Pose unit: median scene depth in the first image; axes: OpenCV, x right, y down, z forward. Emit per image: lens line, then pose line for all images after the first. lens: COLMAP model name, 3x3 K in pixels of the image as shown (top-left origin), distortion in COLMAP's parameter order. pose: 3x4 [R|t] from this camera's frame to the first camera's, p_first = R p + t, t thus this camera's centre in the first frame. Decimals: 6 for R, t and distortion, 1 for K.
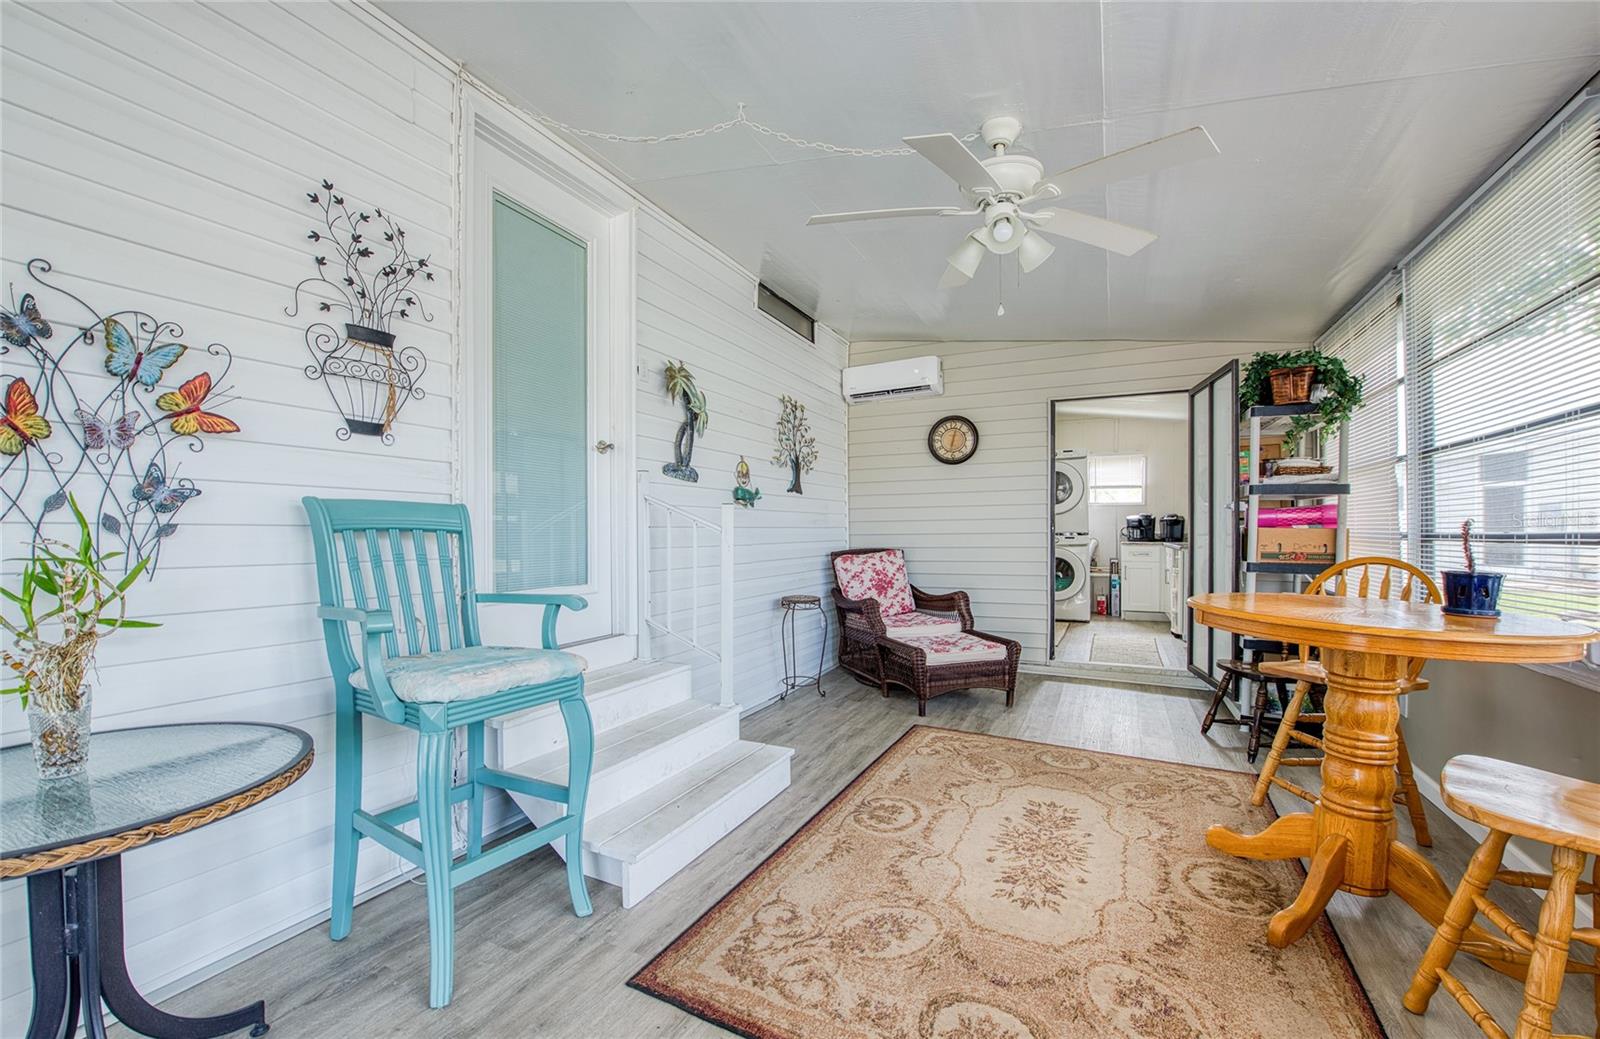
lens RADIAL K [[675.6, 0, 796.7], [0, 675.6, 511.3], [0, 0, 1]] dist [-0.004858, -0.000385]
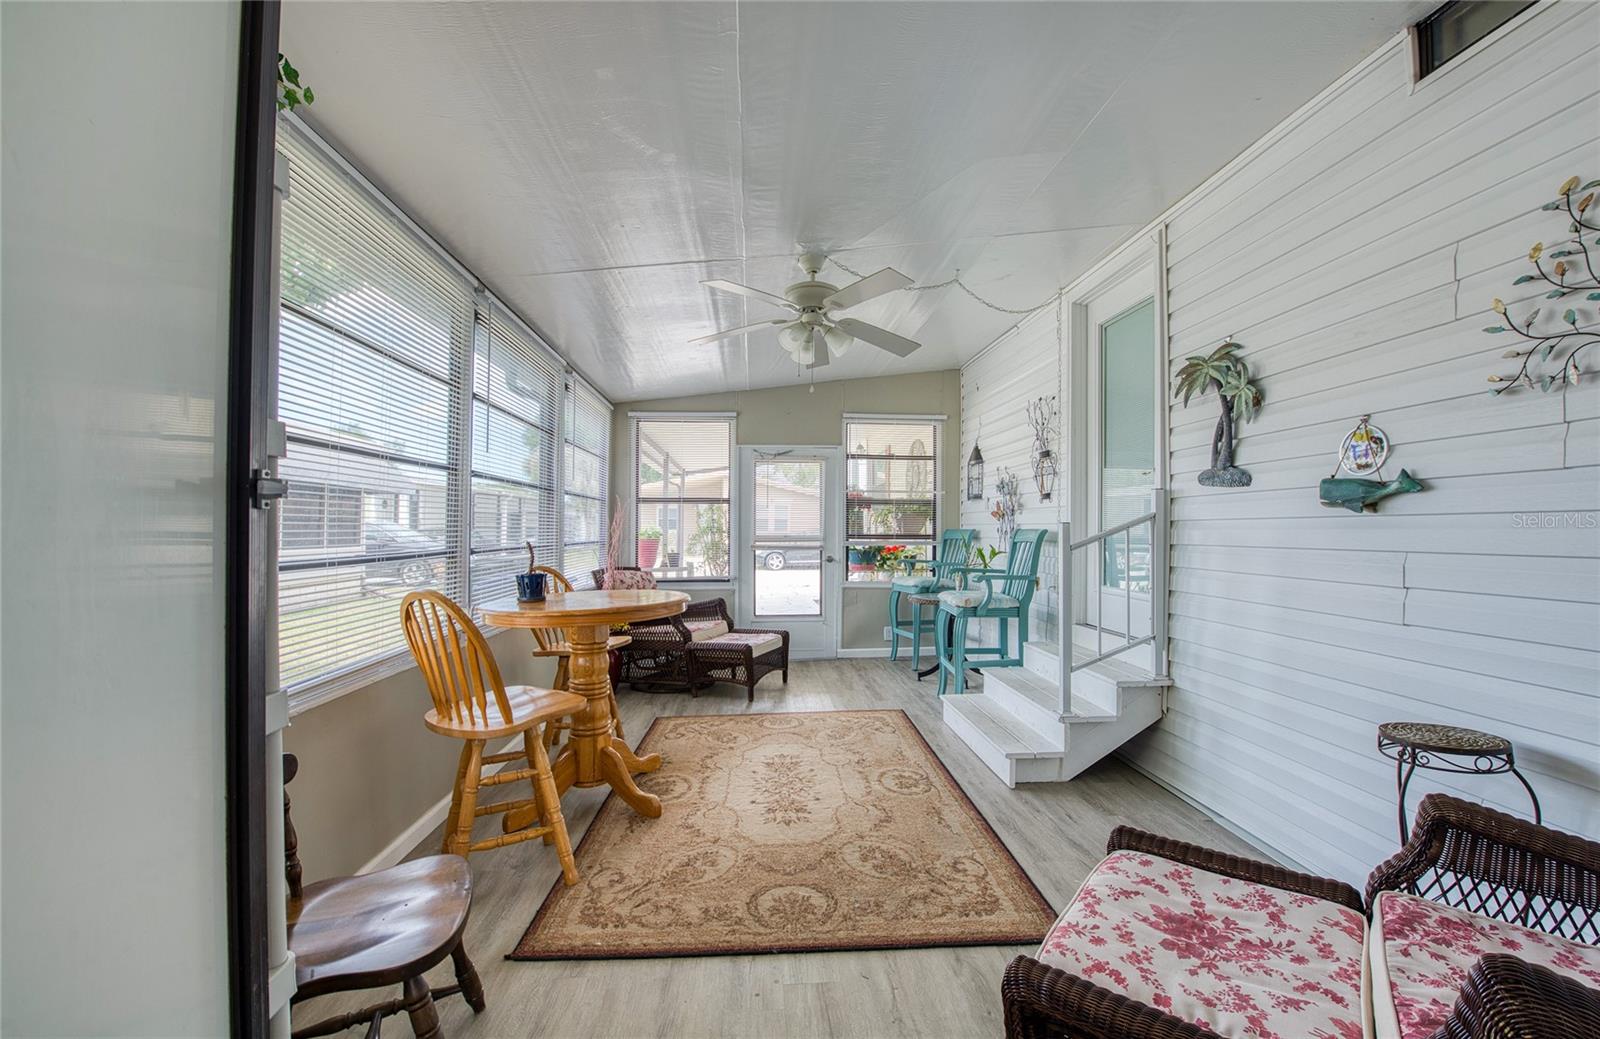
lens RADIAL K [[652.4, 0, 797.4], [0, 652.4, 523.6], [0, 0, 1]] dist [-0.021434, -0.000228]
pose [[-0.873628, -0.006608, -0.486549, 0.985886], [0.010916, 0.999390, -0.033172, 0.024187], [0.486471, -0.034291, -0.873023, 2.191519]]
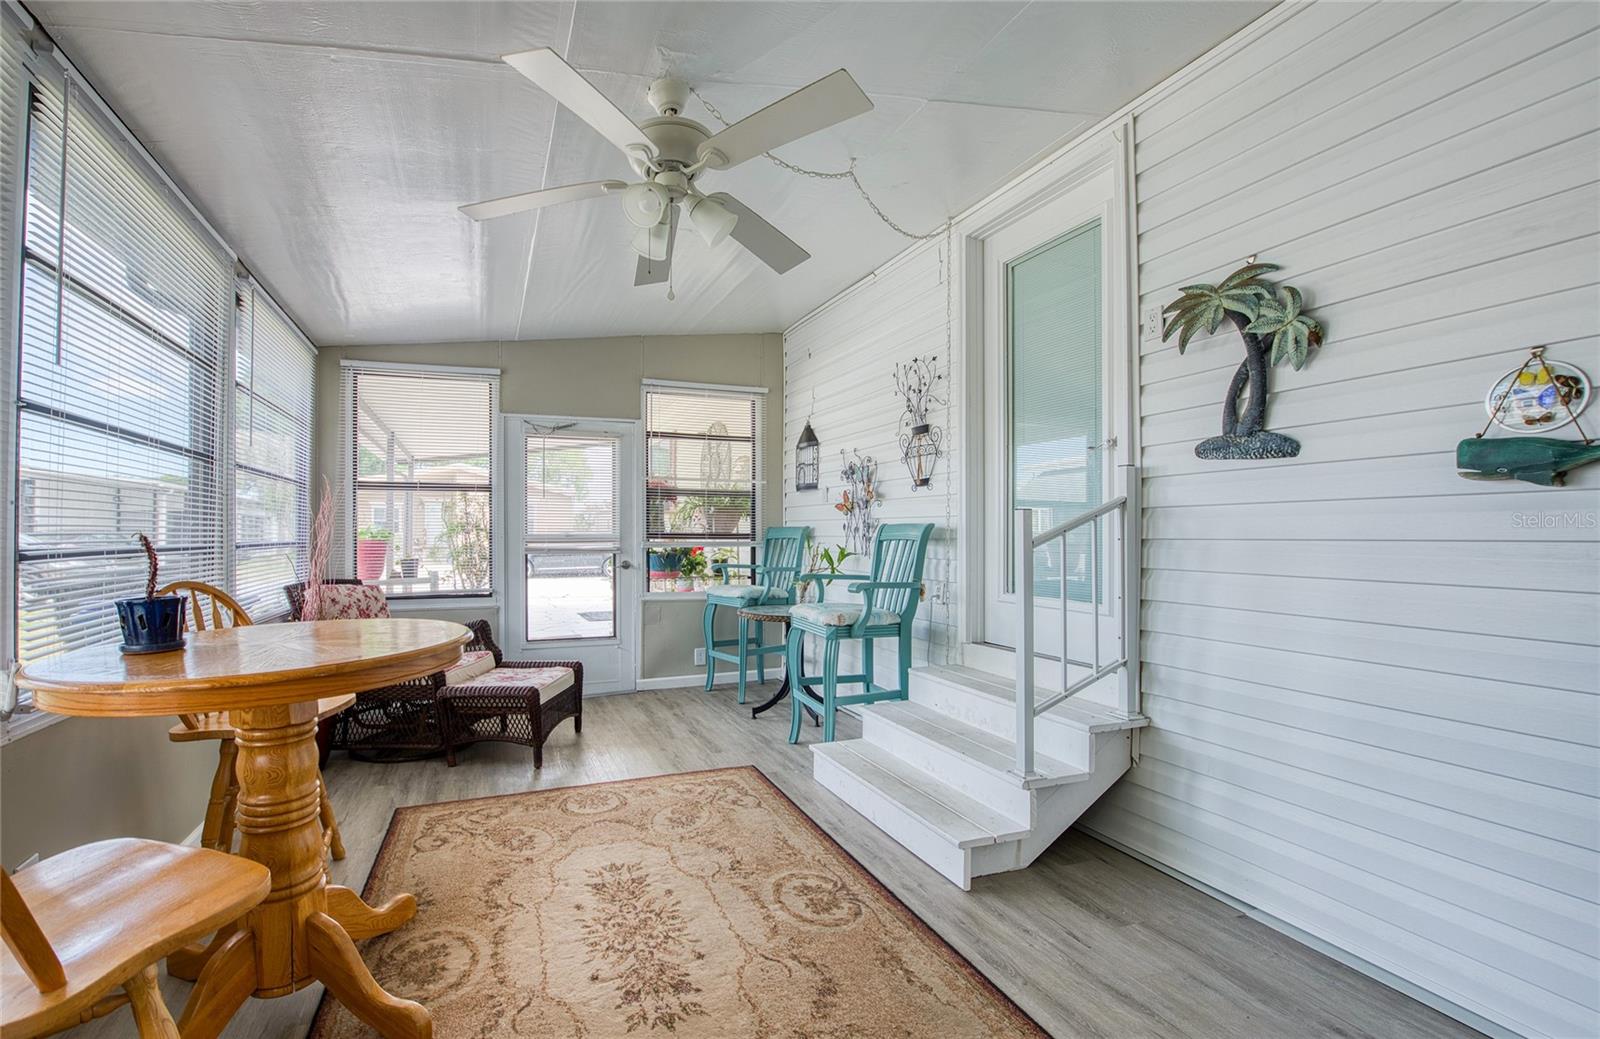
lens RADIAL K [[689.6, 0, 715.6], [0, 689.6, 538.0], [0, 0, 1]] dist [-0.019832, -0.000512]
pose [[-0.722803, 0.002744, -0.691048, 0.883424], [0.017480, 0.999745, -0.014314, 0.033108], [0.690833, -0.022425, -0.722667, 1.711722]]
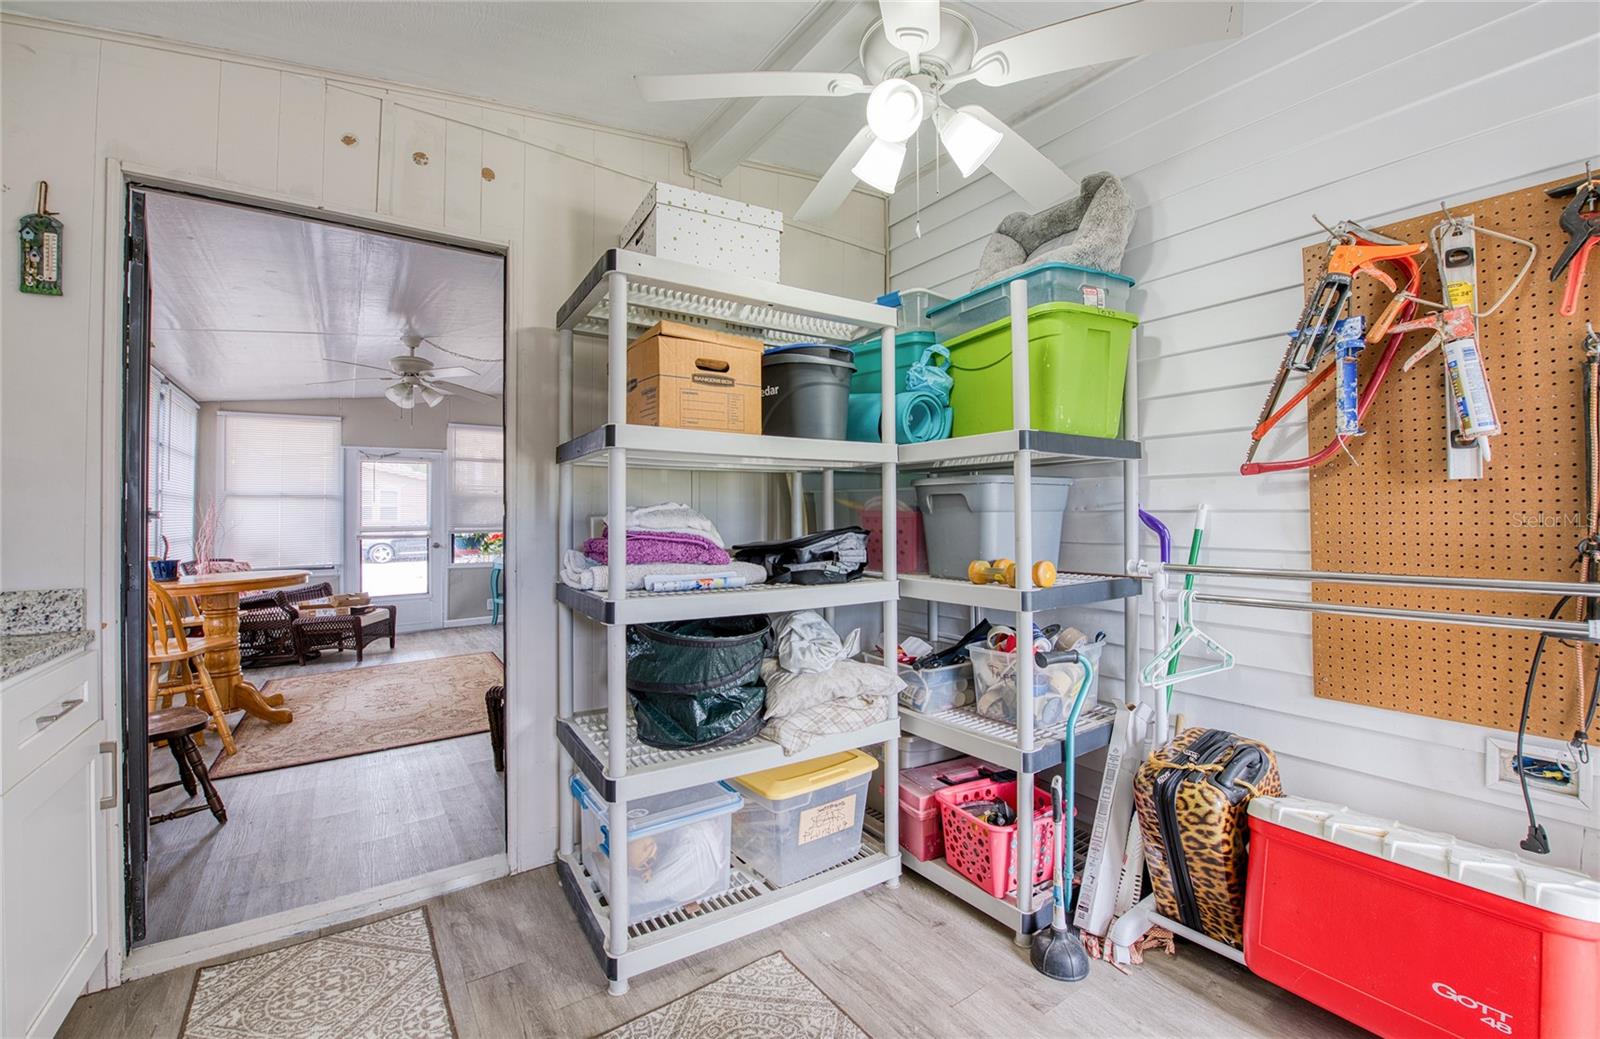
lens RADIAL K [[675.6, 0, 796.7], [0, 675.6, 511.3], [0, 0, 1]] dist [-0.004858, -0.000385]
pose [[-0.517856, -0.002056, -0.855466, 1.460179], [0.027142, 0.999454, -0.018832, 0.025931], [0.855037, -0.032971, -0.517517, 3.107286]]
